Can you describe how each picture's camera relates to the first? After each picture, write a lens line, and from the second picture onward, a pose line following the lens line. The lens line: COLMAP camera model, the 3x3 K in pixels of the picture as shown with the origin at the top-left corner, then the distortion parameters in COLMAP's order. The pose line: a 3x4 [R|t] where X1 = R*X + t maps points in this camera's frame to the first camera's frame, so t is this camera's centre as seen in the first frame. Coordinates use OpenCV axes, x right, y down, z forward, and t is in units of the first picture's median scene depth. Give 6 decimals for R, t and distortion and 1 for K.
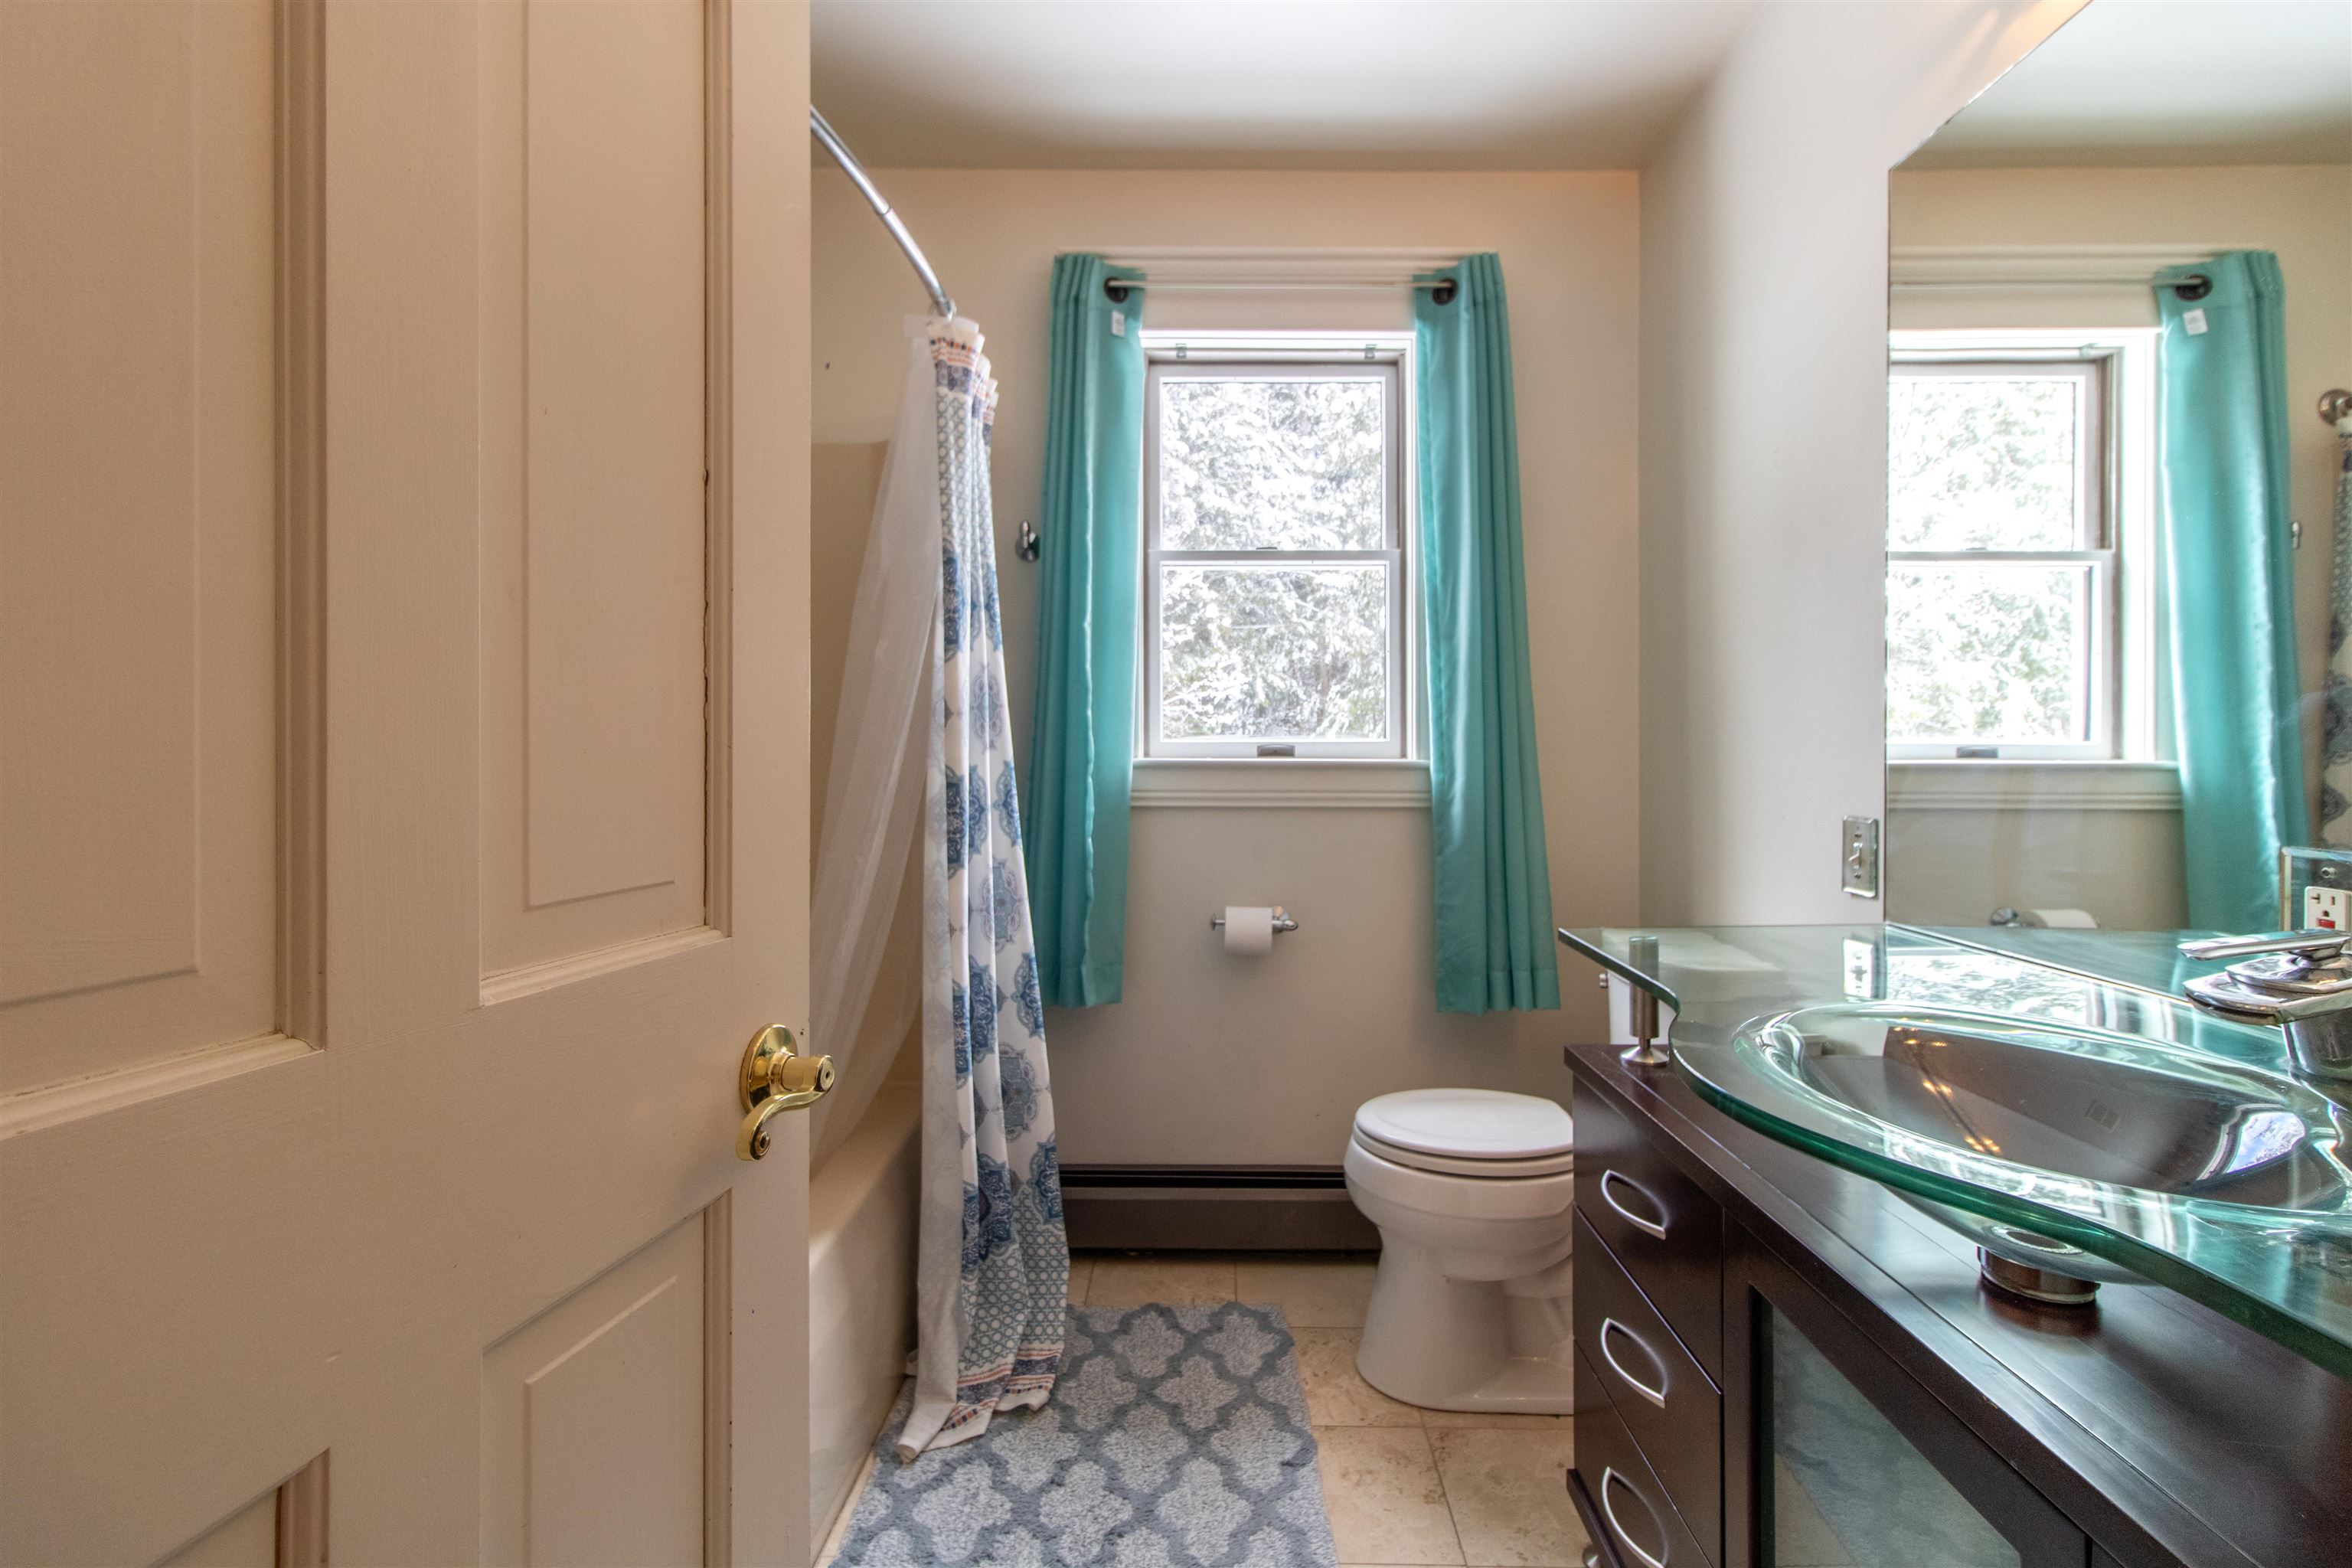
lens RADIAL K [[1097.6, 0, 1182.3], [0, 1097.6, 777.3], [0, 0, 1]] dist [-0.000643, 0.001417]
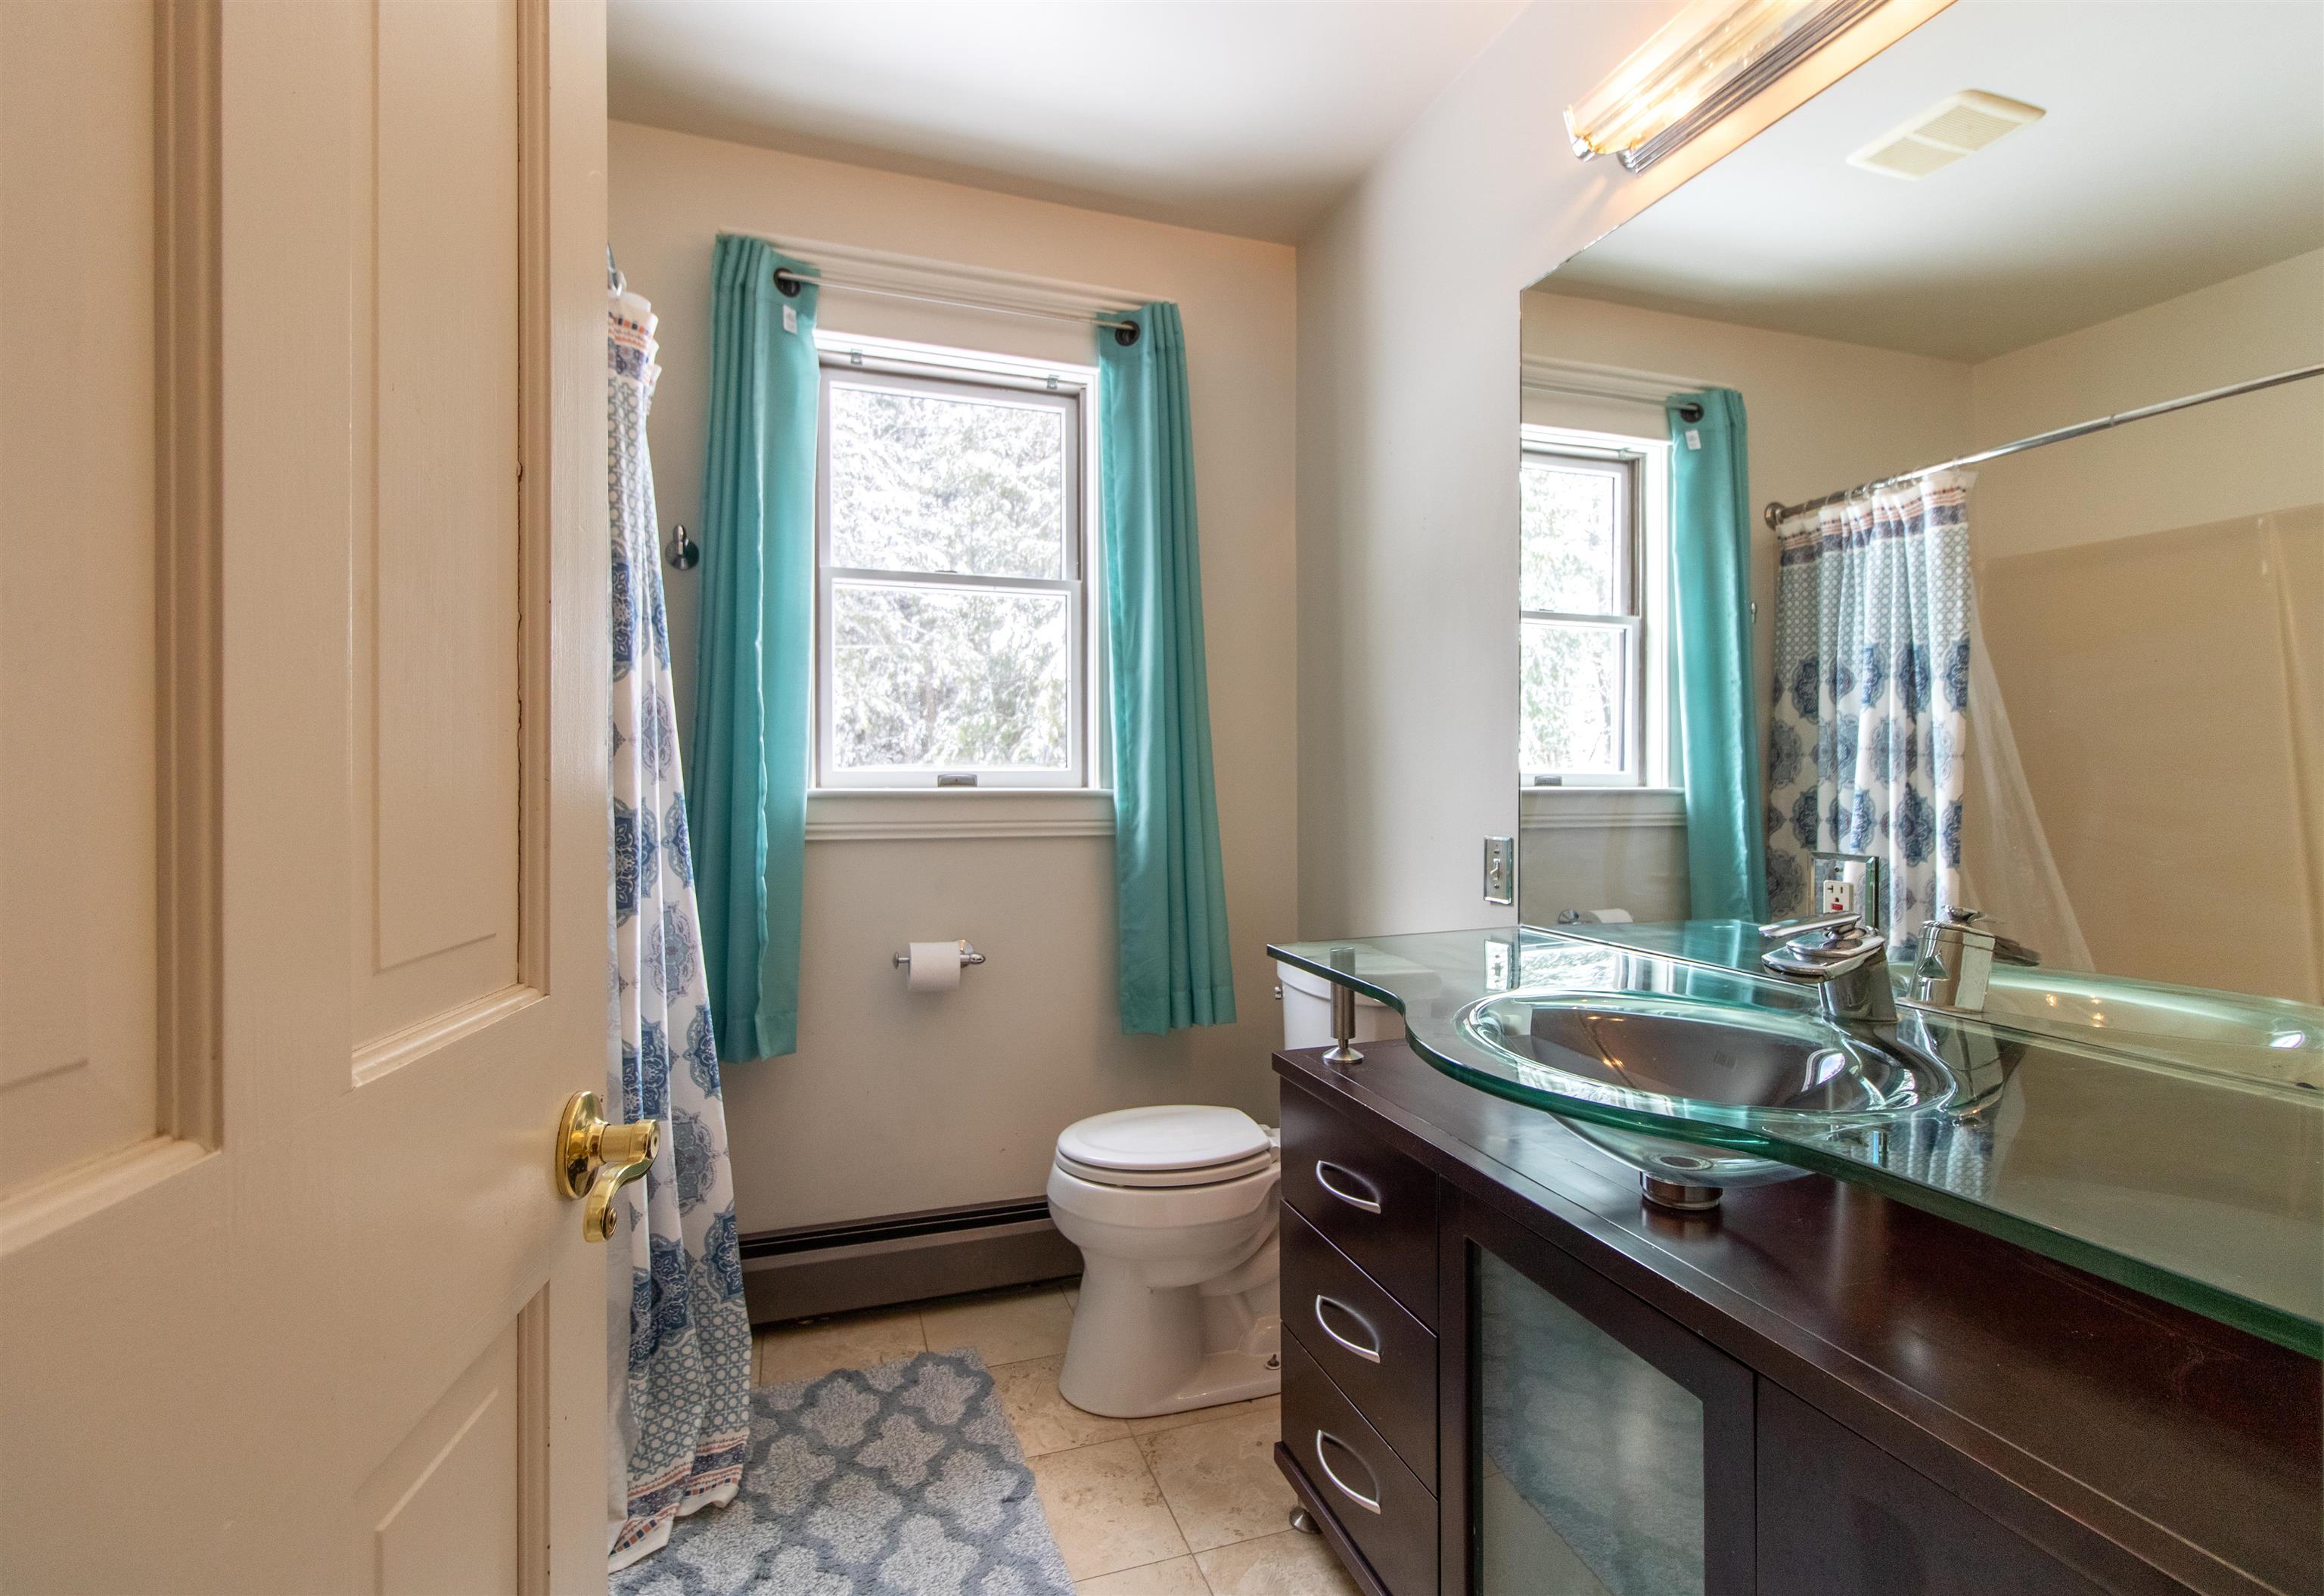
lens RADIAL K [[1145.1, 0, 1164.4], [0, 1145.1, 807.5], [0, 0, 1]] dist [-0.000939, 0.000453]
pose [[0.935020, -0.010275, 0.354447, -0.120291], [0.009939, 0.999947, 0.002768, -0.001249], [-0.354456, 0.000934, 0.935072, -0.015646]]
